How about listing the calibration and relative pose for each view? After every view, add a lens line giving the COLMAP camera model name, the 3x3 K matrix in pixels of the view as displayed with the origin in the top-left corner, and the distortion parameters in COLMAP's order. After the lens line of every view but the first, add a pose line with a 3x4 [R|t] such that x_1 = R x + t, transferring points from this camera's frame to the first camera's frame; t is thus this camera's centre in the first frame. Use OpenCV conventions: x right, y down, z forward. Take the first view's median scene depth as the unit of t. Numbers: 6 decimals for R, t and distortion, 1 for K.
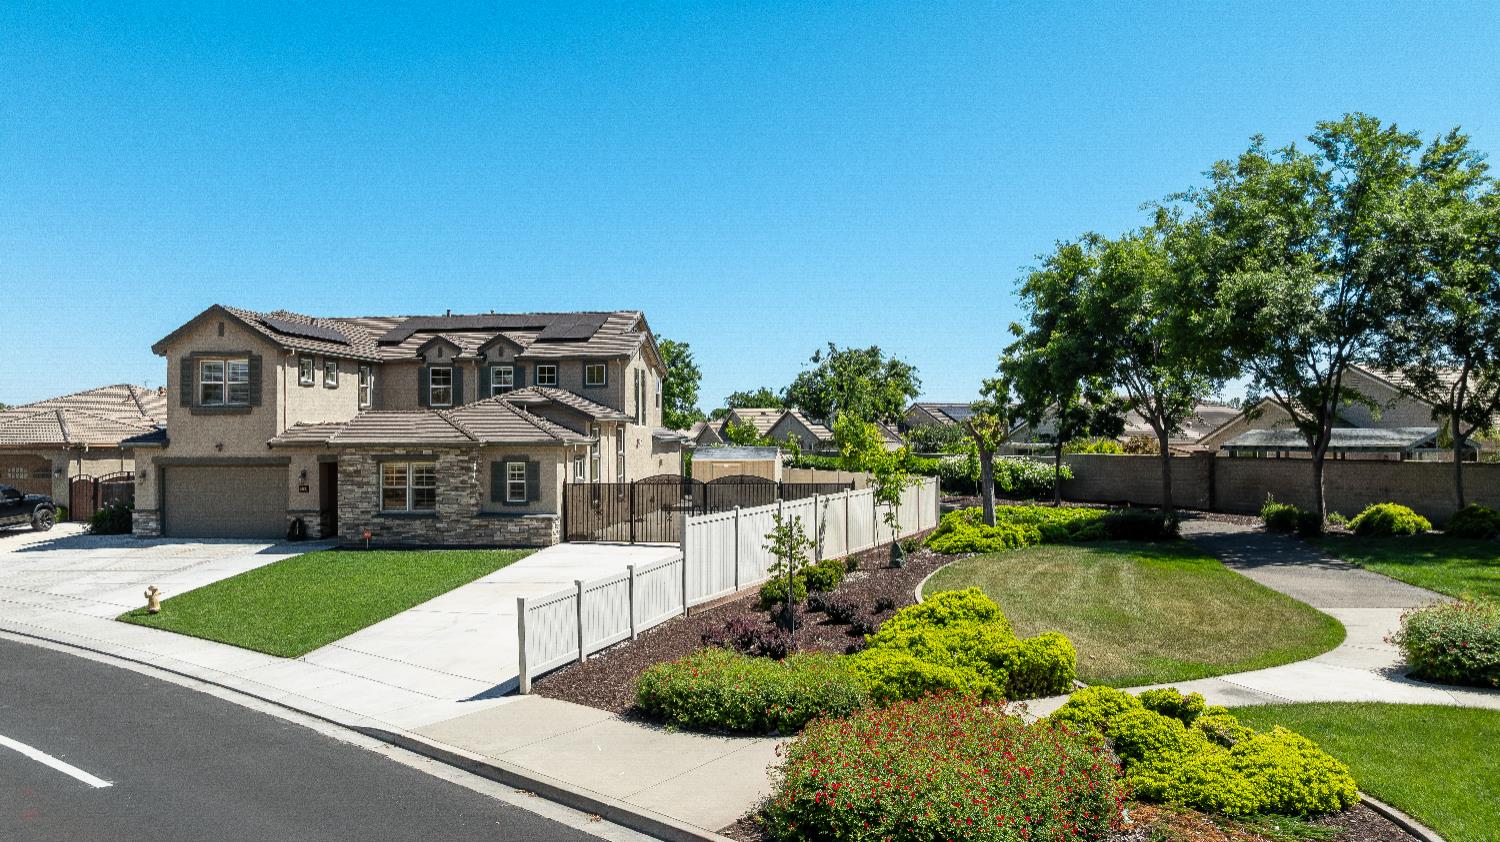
lens RADIAL K [[1049.9, 0, 759.6], [0, 1049.9, 418.4], [0, 0, 1]] dist [-0.020900, 0.003029]
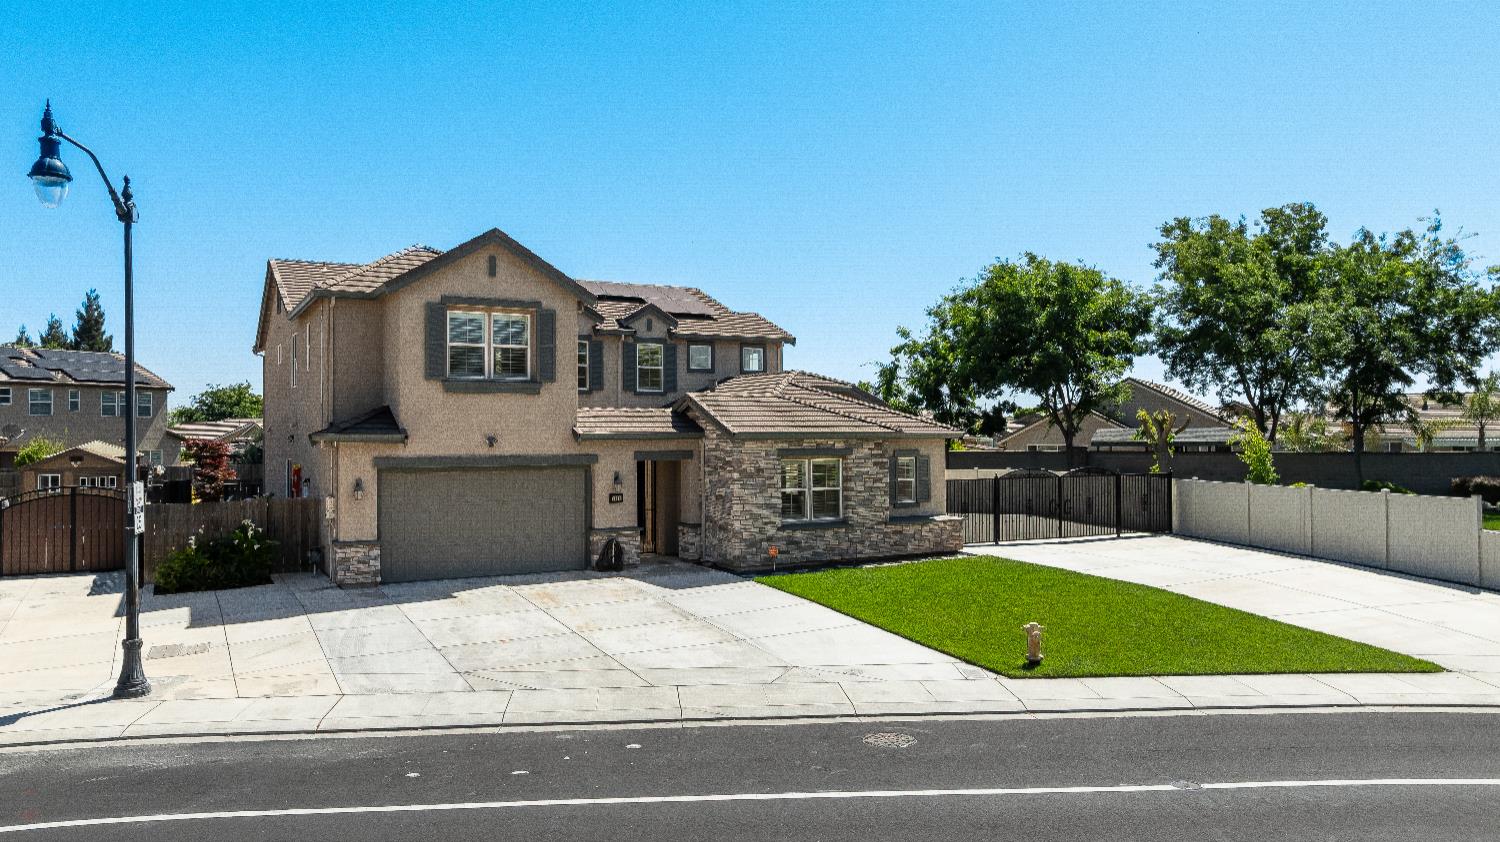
lens RADIAL K [[1049.9, 0, 759.6], [0, 1049.9, 418.4], [0, 0, 1]] dist [-0.020900, 0.003029]
pose [[0.800270, 0.011722, 0.599526, -0.778148], [-0.008219, 0.999929, -0.008579, 0.017167], [-0.599584, 0.001938, 0.800310, 0.353874]]
